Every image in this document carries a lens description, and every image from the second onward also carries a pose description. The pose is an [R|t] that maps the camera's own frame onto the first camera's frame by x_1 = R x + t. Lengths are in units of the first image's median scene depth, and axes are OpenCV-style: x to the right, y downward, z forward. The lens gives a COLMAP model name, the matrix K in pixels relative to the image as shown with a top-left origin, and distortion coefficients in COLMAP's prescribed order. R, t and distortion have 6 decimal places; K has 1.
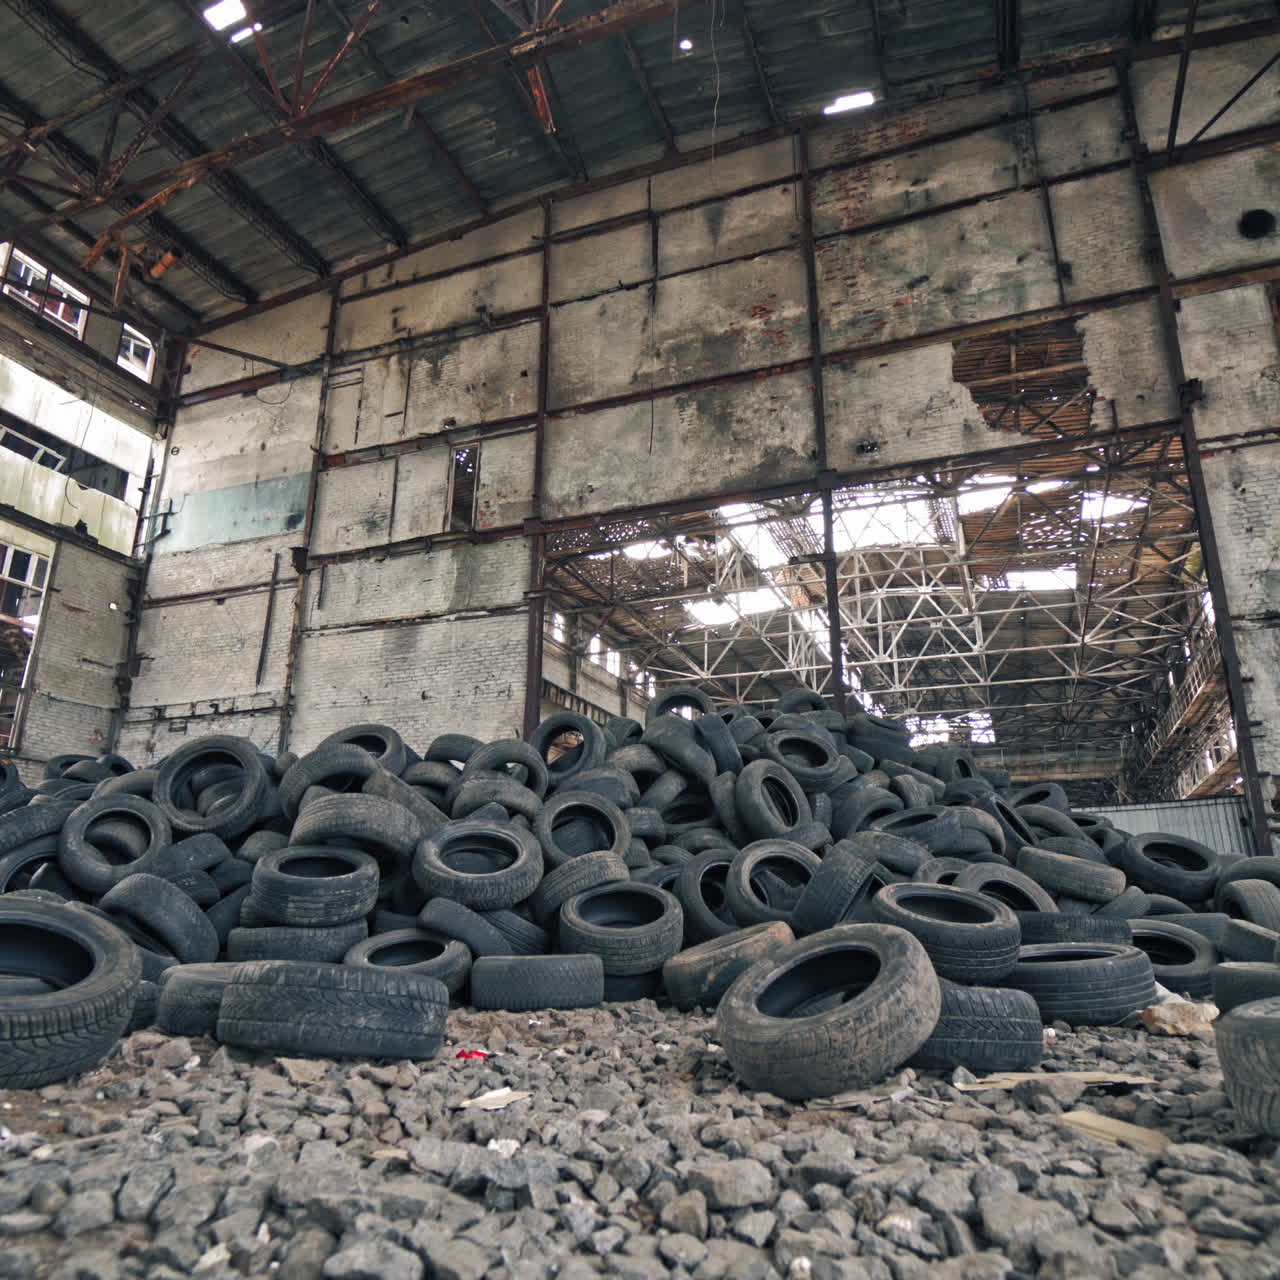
lens RADIAL K [[954.6, 0, 647.2], [0, 954.6, 639.6], [0, 0, 1]] dist [-0.024444, 0.011542]
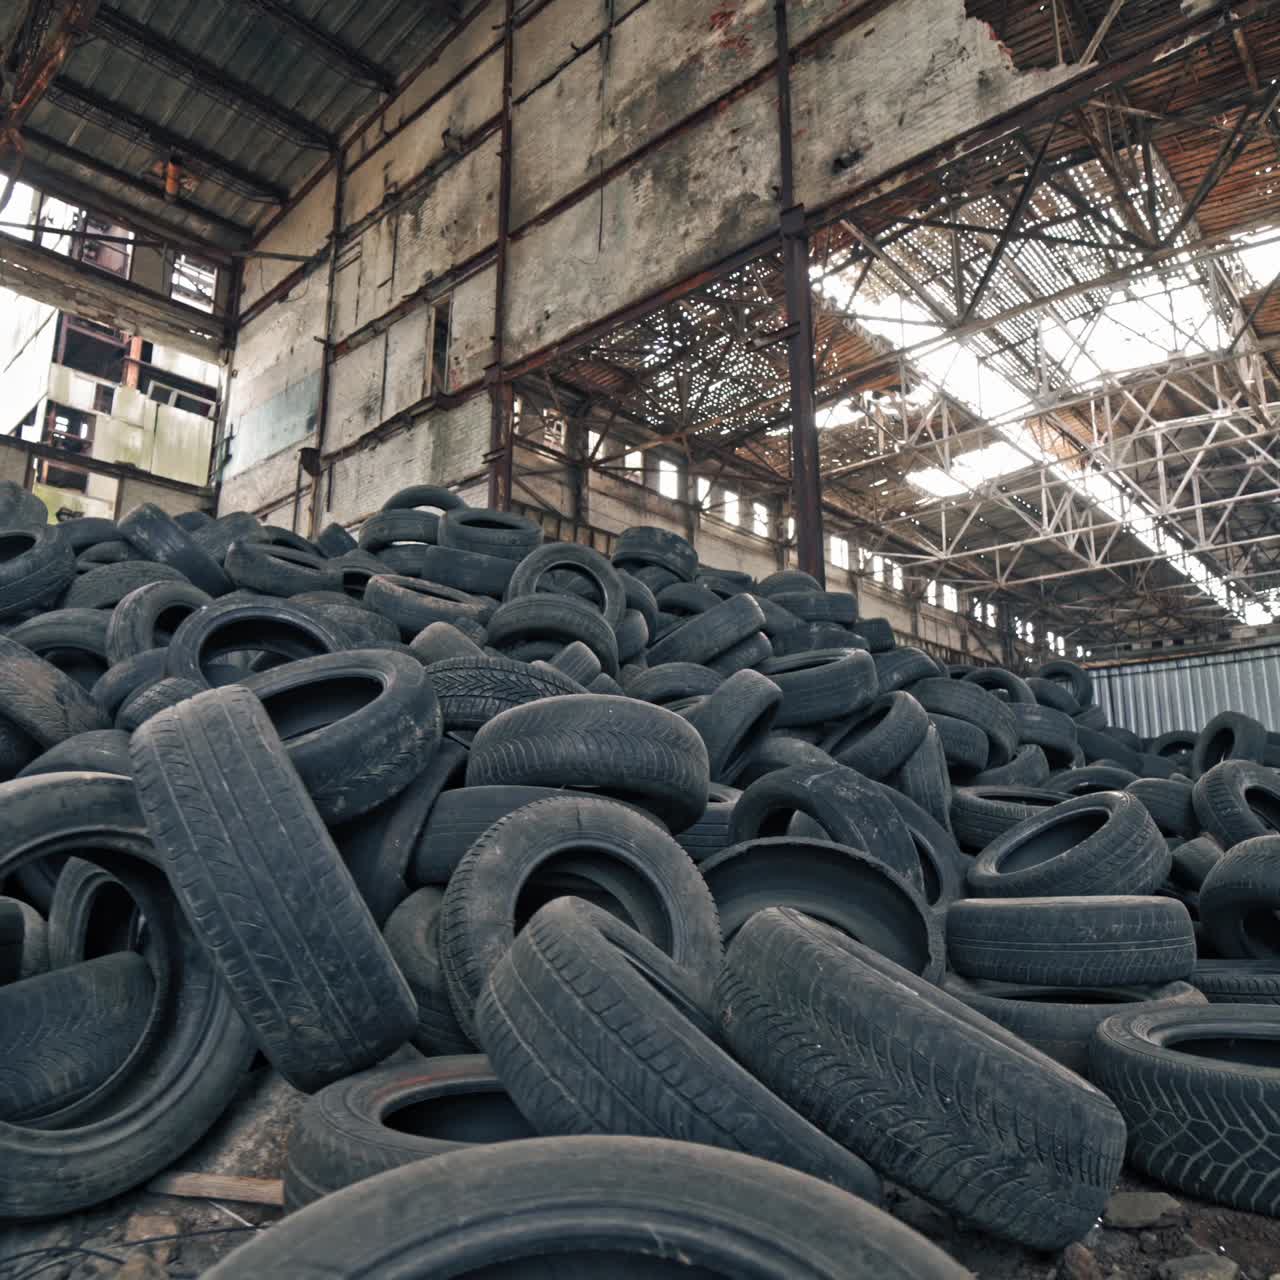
lens RADIAL K [[954.6, 0, 631.3], [0, 954.6, 634.3], [0, 0, 1]] dist [-0.024444, 0.011542]
pose [[0.930639, -0.079339, -0.357236, 0.242174], [0.108346, 0.992184, 0.061898, 0.059330], [0.349533, -0.096309, 0.931961, 0.227927]]
